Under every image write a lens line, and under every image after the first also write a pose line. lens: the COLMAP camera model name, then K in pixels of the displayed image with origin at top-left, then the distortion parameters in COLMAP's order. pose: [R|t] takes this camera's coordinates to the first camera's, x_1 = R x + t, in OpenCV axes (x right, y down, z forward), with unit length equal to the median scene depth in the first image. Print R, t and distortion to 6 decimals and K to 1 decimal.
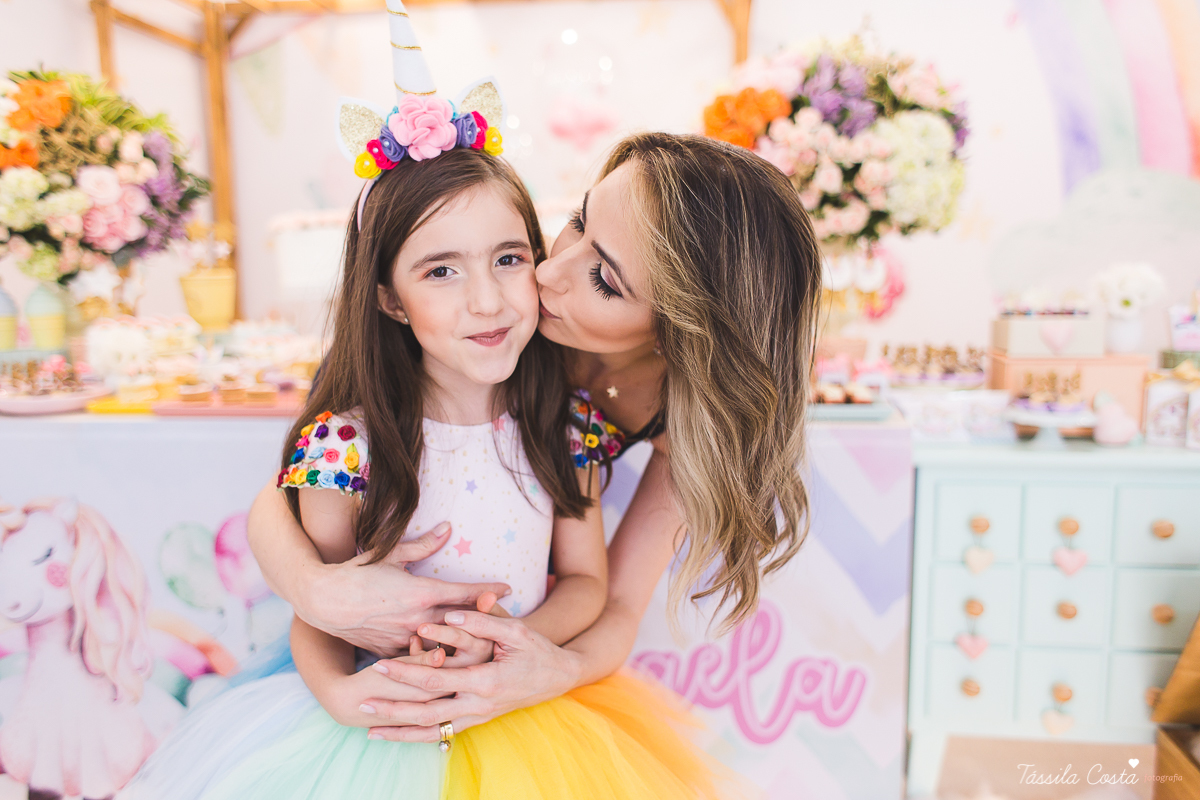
lens RADIAL K [[954.8, 0, 598.6], [0, 954.8, 402.4], [0, 0, 1]] dist [0.013232, -0.005945]
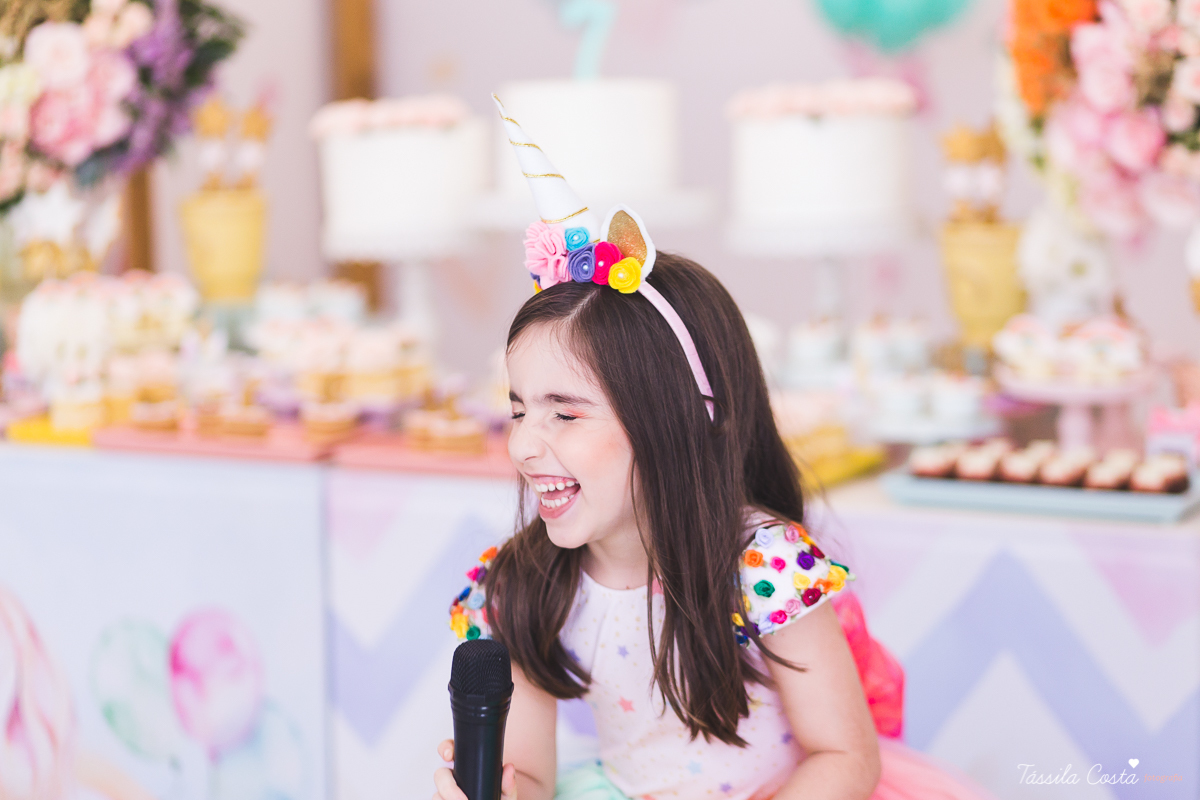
lens RADIAL K [[3048.6, 0, 601.3], [0, 3048.6, 399.4], [0, 0, 1]] dist [0.051881, 0.356952]
pose [[0.938415, 0.044873, -0.342584, 0.520141], [-0.045900, 0.998933, 0.005113, -0.043083], [0.342448, 0.010926, 0.939473, -0.759581]]
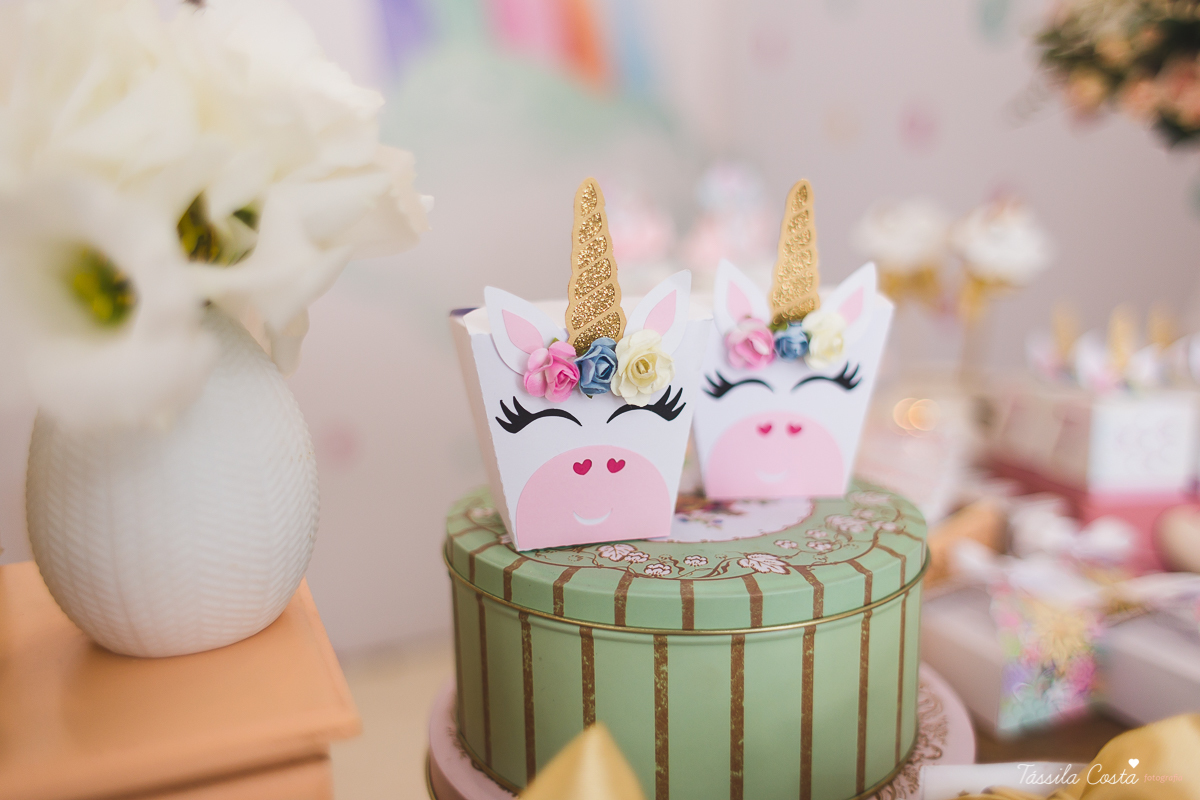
lens RADIAL K [[984.6, 0, 601.5], [0, 984.6, 402.8], [0, 0, 1]] dist [0.033217, -0.019850]
pose [[0.842947, -0.097687, 0.529054, 0.504234], [0.080878, 0.995211, 0.054897, -0.085580], [-0.531883, -0.003486, 0.846811, 0.812179]]
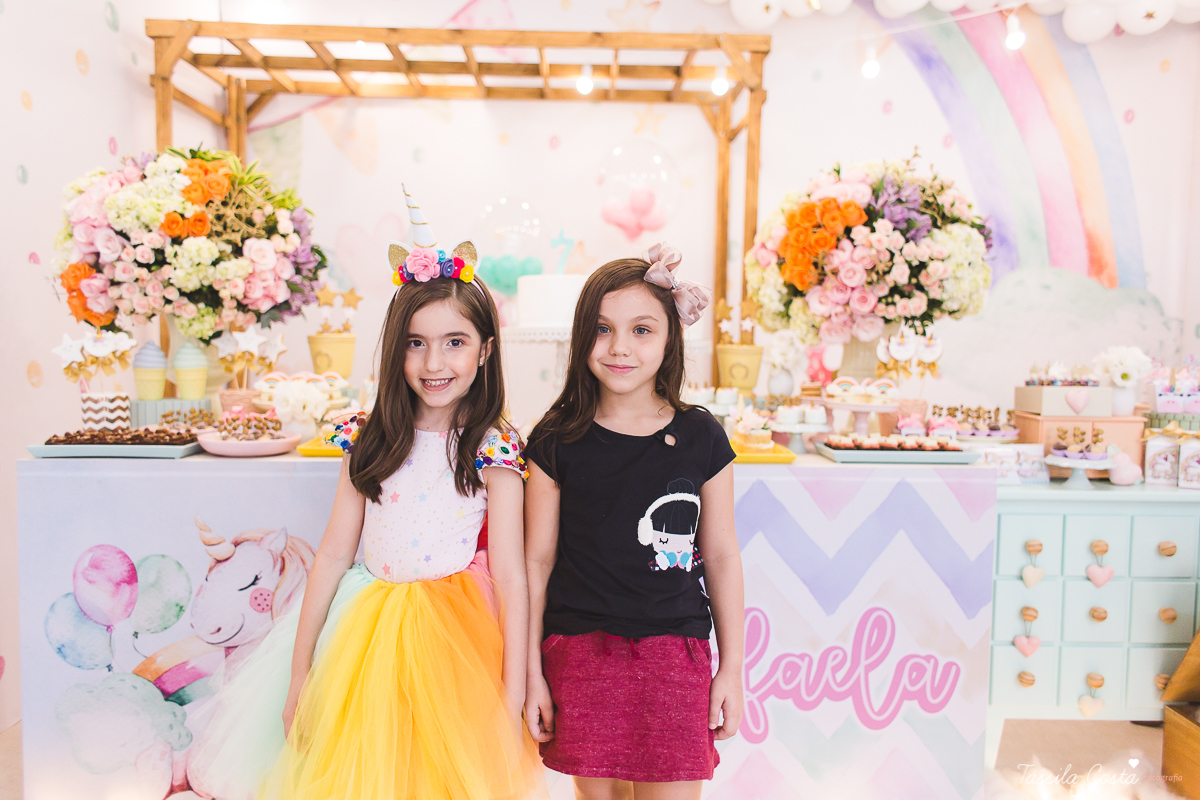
lens RADIAL K [[942.7, 0, 601.3], [0, 942.7, 403.9], [0, 0, 1]] dist [0.042176, -0.038072]
pose [[0.988248, 0.015532, 0.152065, -0.330974], [-0.004918, 0.997540, -0.069927, 0.026085], [-0.152777, 0.068358, 0.985894, -0.156852]]
